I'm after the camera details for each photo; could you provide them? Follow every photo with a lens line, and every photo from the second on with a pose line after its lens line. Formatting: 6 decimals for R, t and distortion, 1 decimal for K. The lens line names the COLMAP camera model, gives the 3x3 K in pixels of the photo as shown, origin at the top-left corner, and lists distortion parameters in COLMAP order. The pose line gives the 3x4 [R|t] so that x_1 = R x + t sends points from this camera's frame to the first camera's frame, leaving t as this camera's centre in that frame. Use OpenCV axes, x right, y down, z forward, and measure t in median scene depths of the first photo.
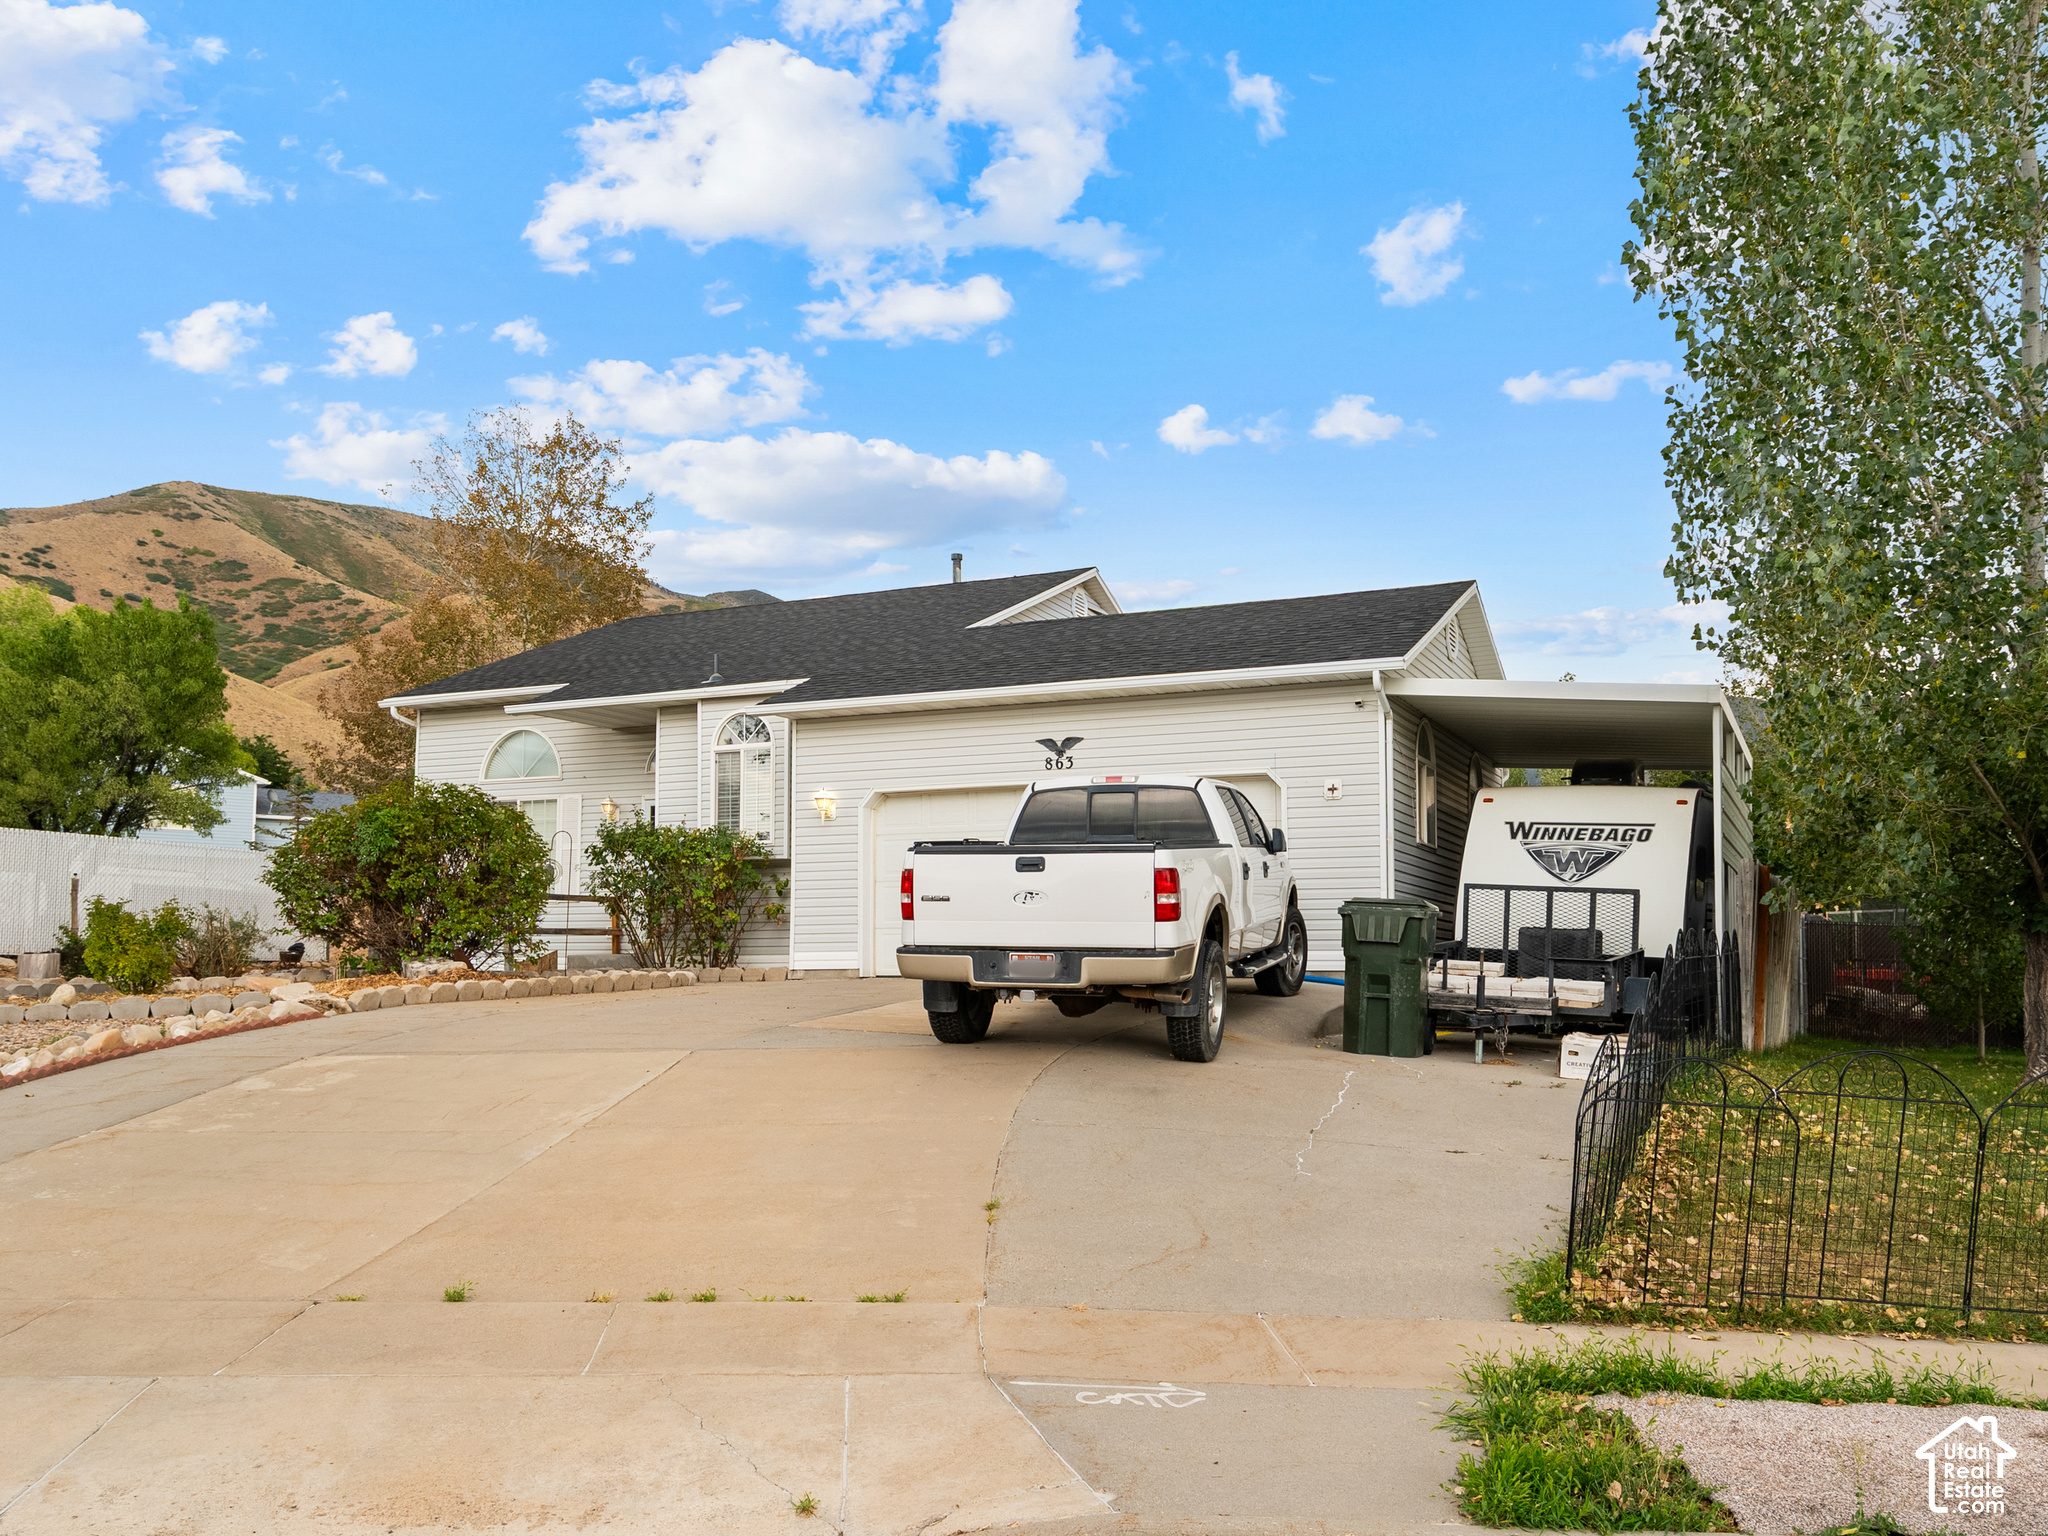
lens RADIAL K [[1683.5, 0, 1024.1], [0, 1683.5, 826.2], [0, 0, 1]] dist [0.003888, 0.000115]
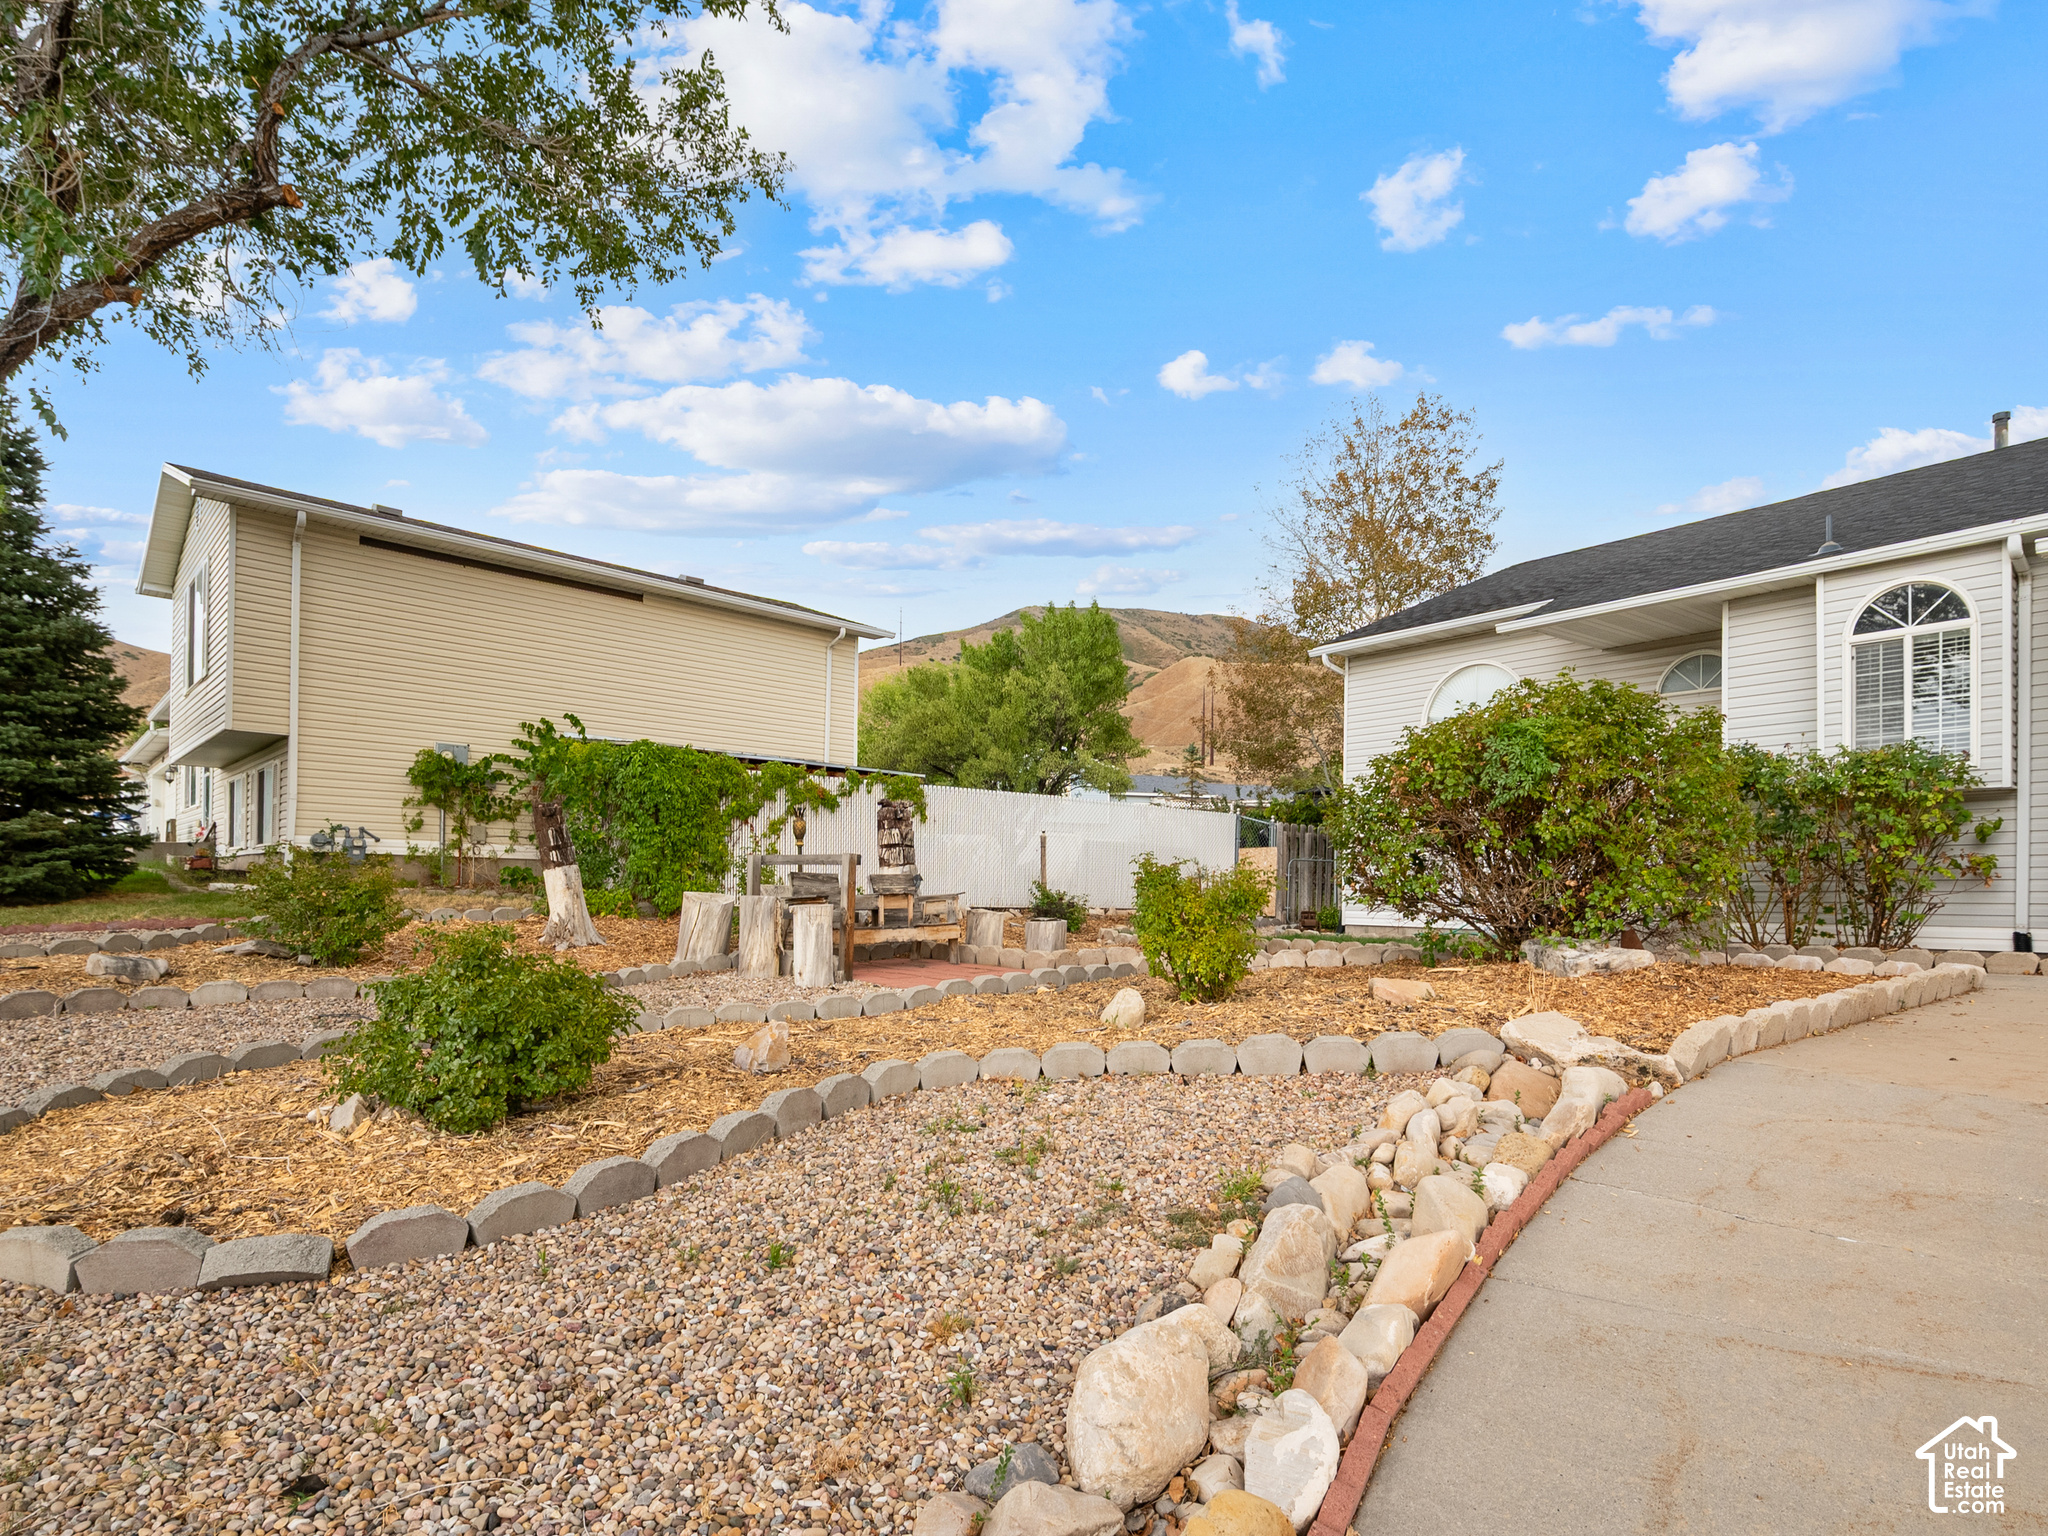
lens RADIAL K [[1024.9, 0, 1016.2], [0, 1024.9, 761.3], [0, 0, 1]] dist [-0.001418, 0.000677]
pose [[0.890061, -0.049822, -0.453111, -0.253675], [0.030706, 0.998304, -0.049453, 0.013887], [0.454806, 0.030103, 0.890082, 0.372640]]
